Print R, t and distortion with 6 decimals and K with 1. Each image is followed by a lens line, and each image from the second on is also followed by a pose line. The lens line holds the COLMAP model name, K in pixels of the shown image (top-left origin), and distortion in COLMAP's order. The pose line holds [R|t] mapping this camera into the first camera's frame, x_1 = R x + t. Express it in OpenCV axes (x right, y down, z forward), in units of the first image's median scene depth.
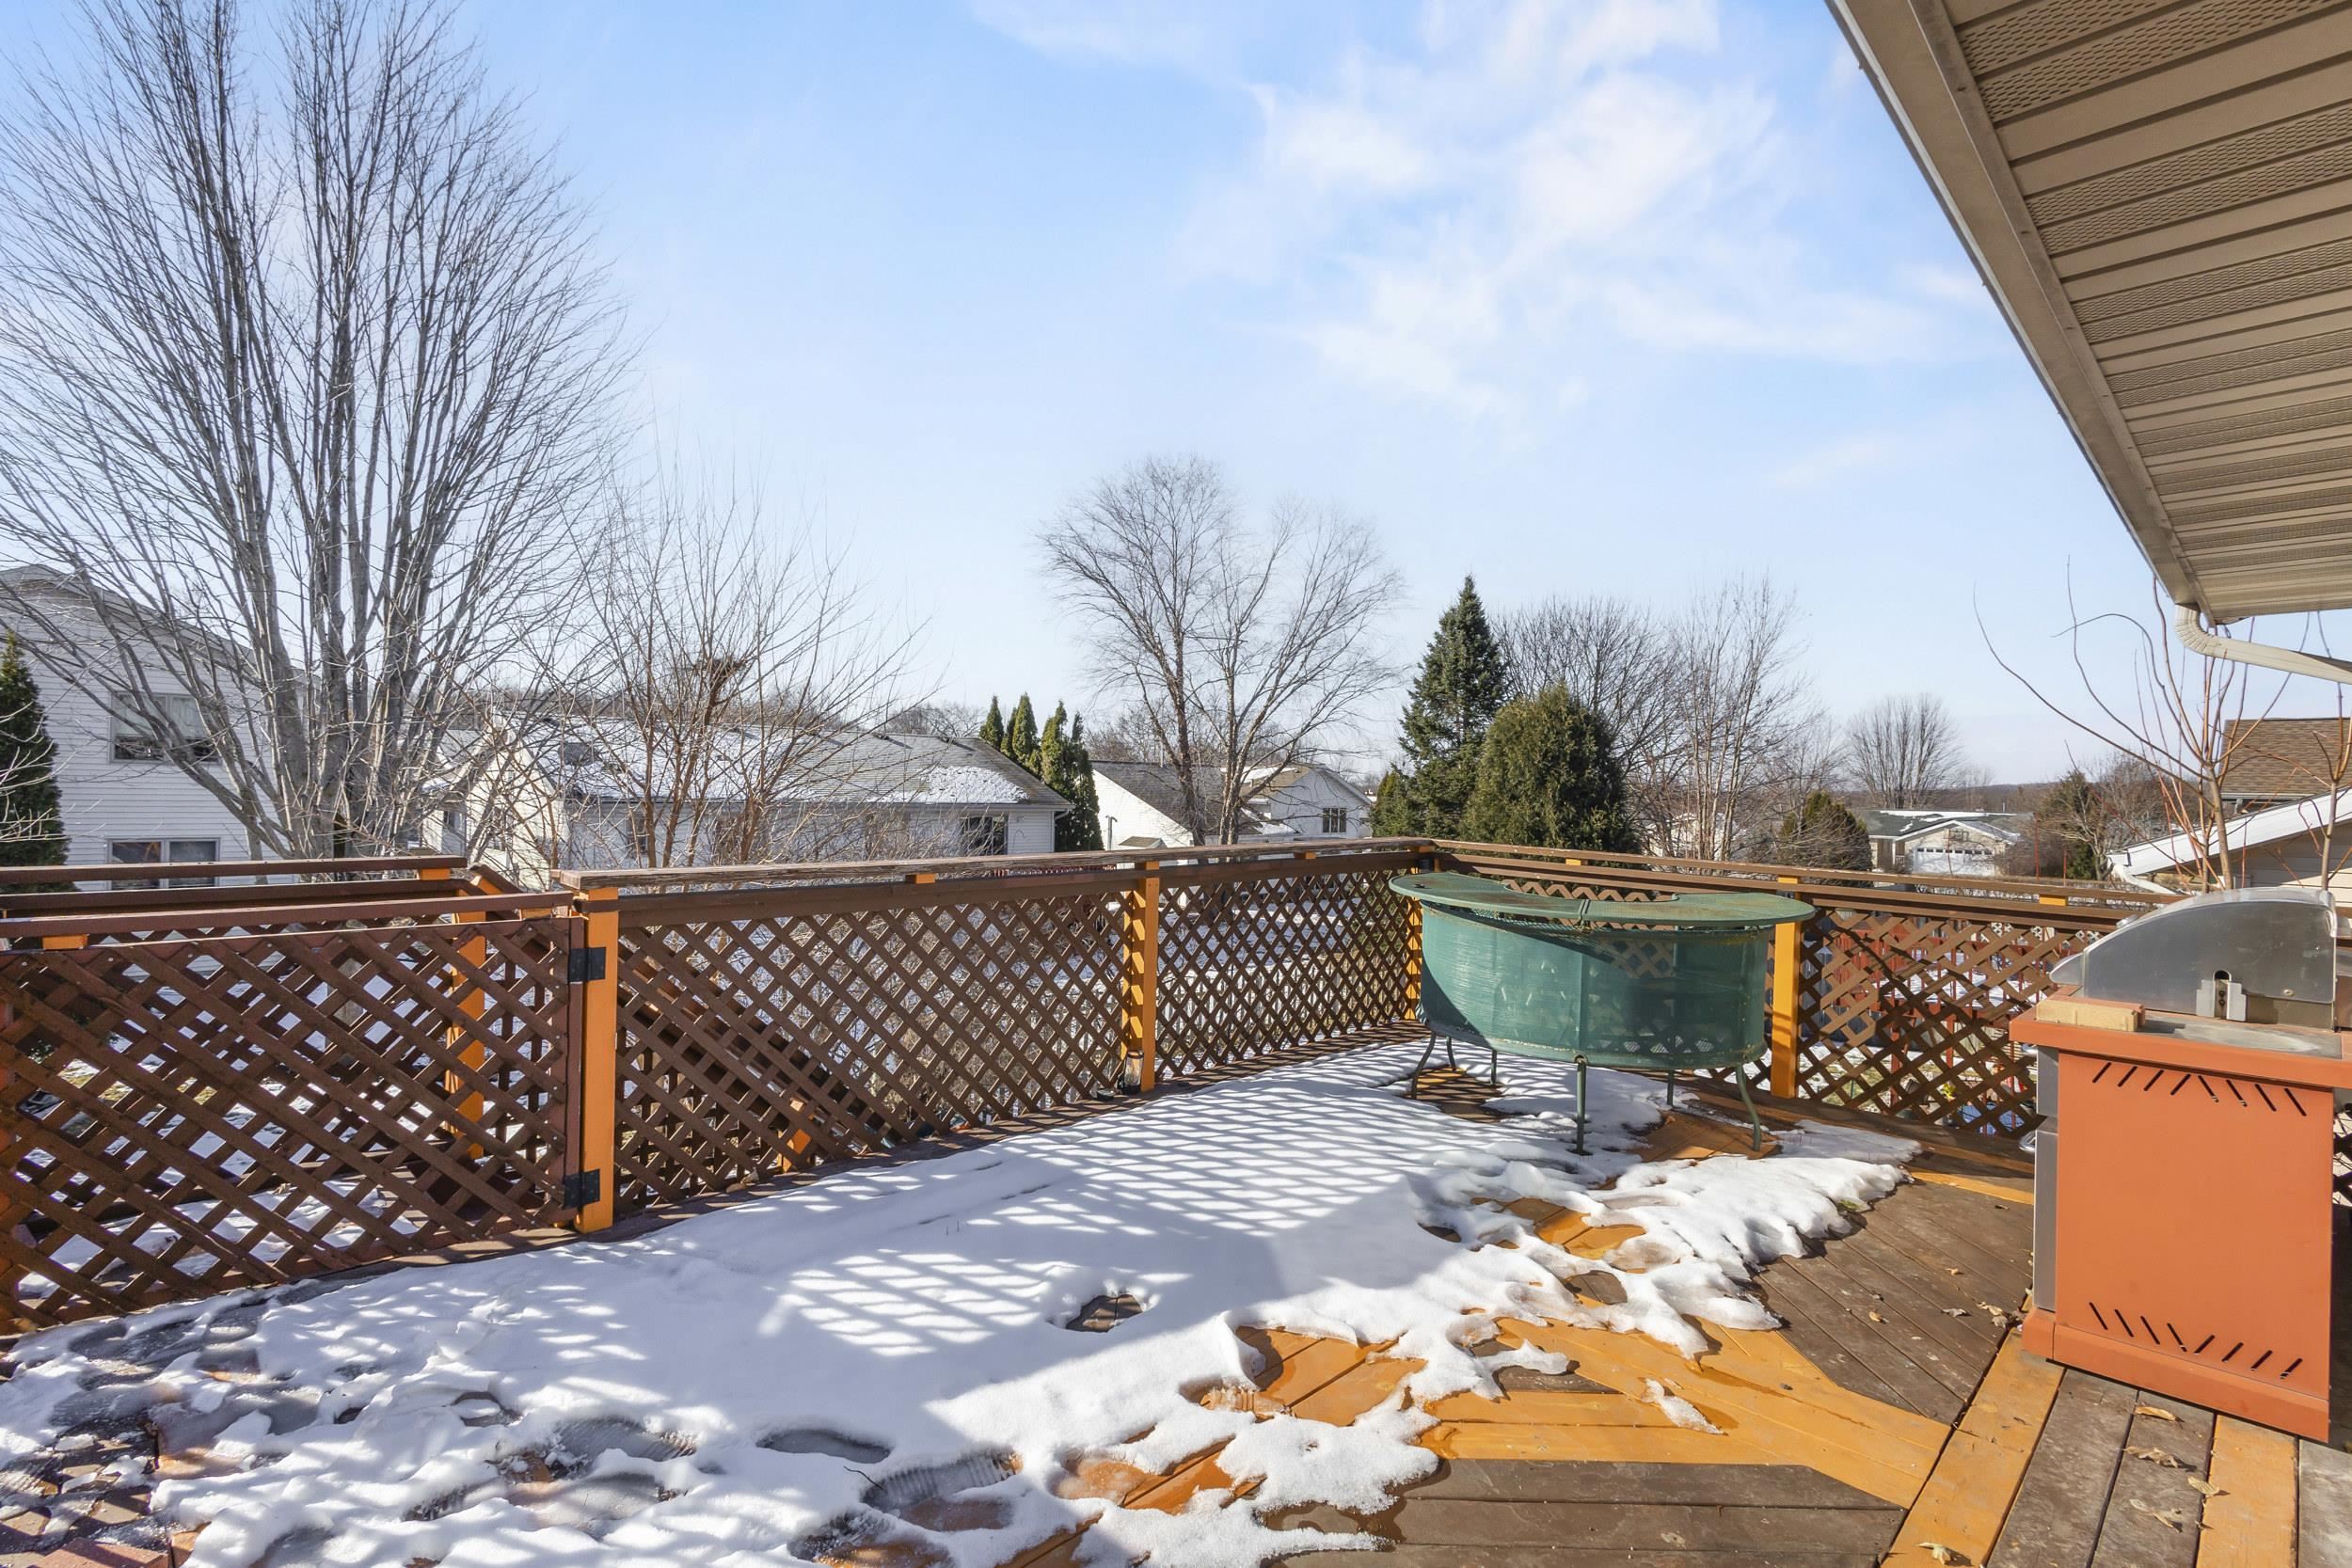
lens RADIAL K [[1079.1, 0, 1166.8], [0, 1079.1, 783.9], [0, 0, 1]] dist [0.010699, -0.002916]
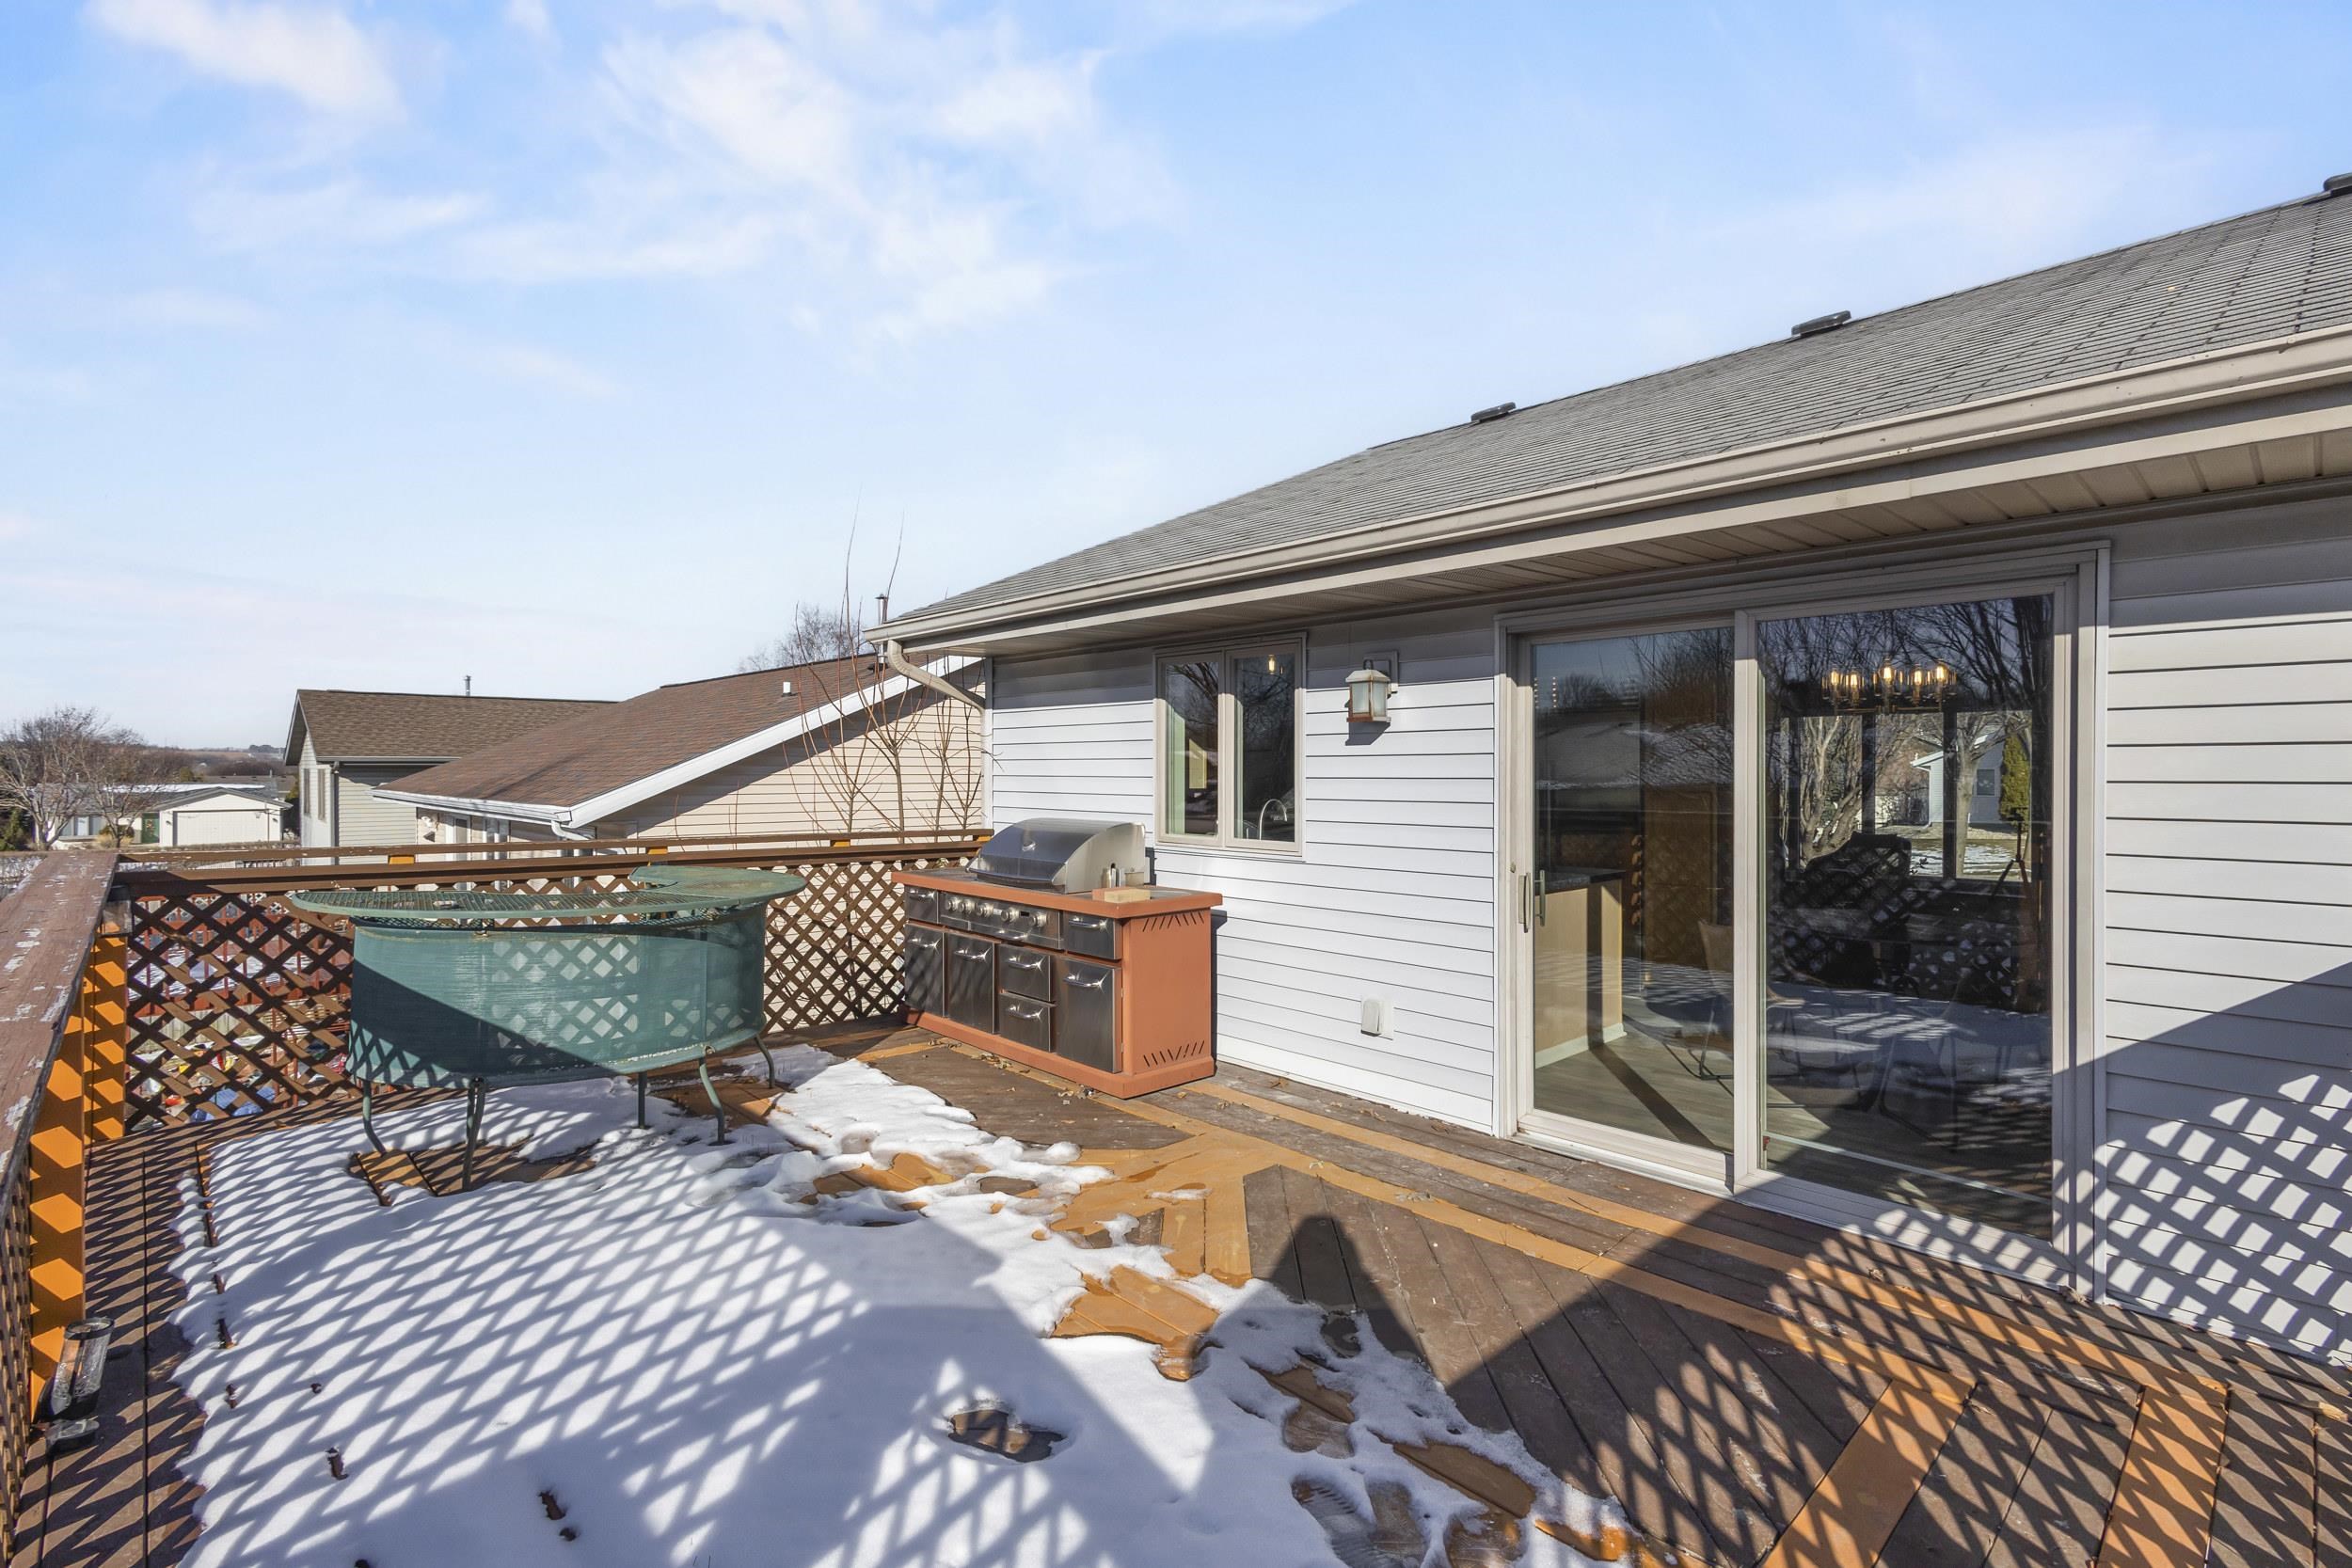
lens RADIAL K [[1079.1, 0, 1169.3], [0, 1079.1, 774.1], [0, 0, 1]] dist [0.010699, -0.002916]
pose [[0.034221, -0.023077, 0.999148, -0.560220], [-0.001226, 0.999732, 0.023133, -0.012916], [-0.999414, -0.002017, 0.034184, 0.560561]]
